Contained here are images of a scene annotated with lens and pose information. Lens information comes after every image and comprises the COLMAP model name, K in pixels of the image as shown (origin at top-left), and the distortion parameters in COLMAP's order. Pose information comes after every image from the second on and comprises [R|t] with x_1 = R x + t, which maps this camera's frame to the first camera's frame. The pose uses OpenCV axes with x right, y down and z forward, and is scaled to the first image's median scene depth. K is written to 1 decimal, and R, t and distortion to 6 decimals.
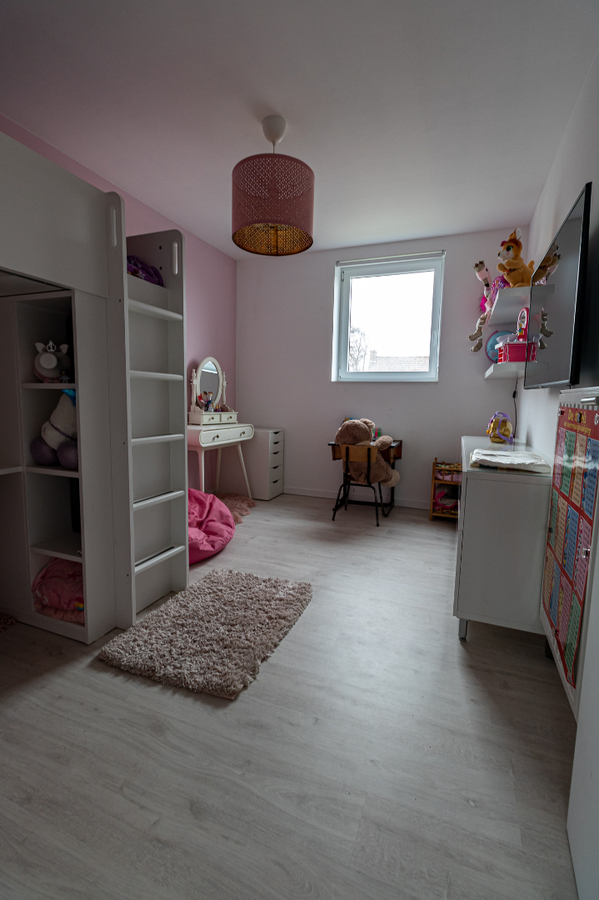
lens RADIAL K [[414.1, 0, 298.6], [0, 414.1, 448.4], [0, 0, 1]] dist [0.000659, 0.000031]
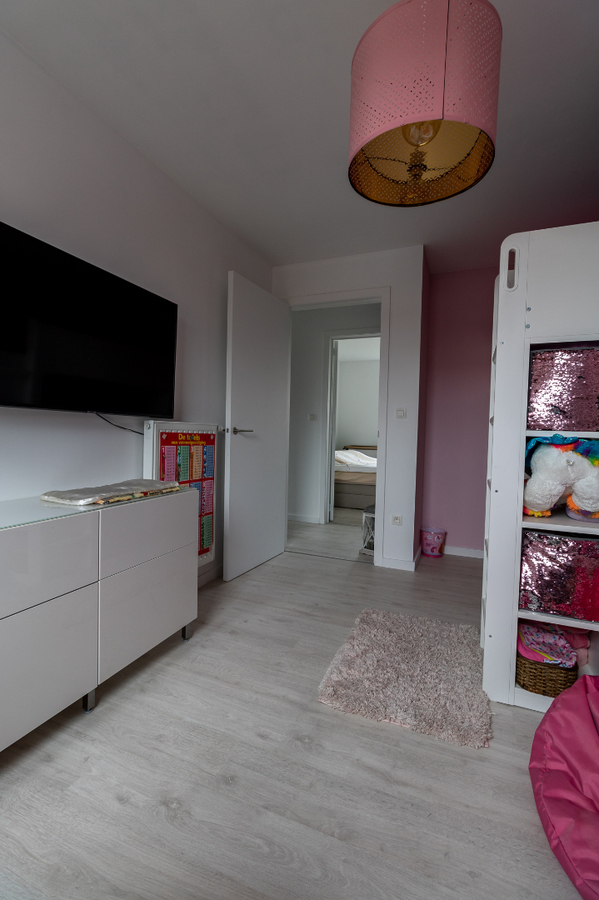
lens RADIAL K [[414.1, 0, 298.7], [0, 414.1, 449.4], [0, 0, 1]] dist [0.000659, 0.000031]
pose [[-0.998939, -0.043815, 0.014174, 0.068697], [-0.040918, 0.985723, 0.163328, -0.176878], [-0.021128, 0.162574, -0.986470, 1.449260]]
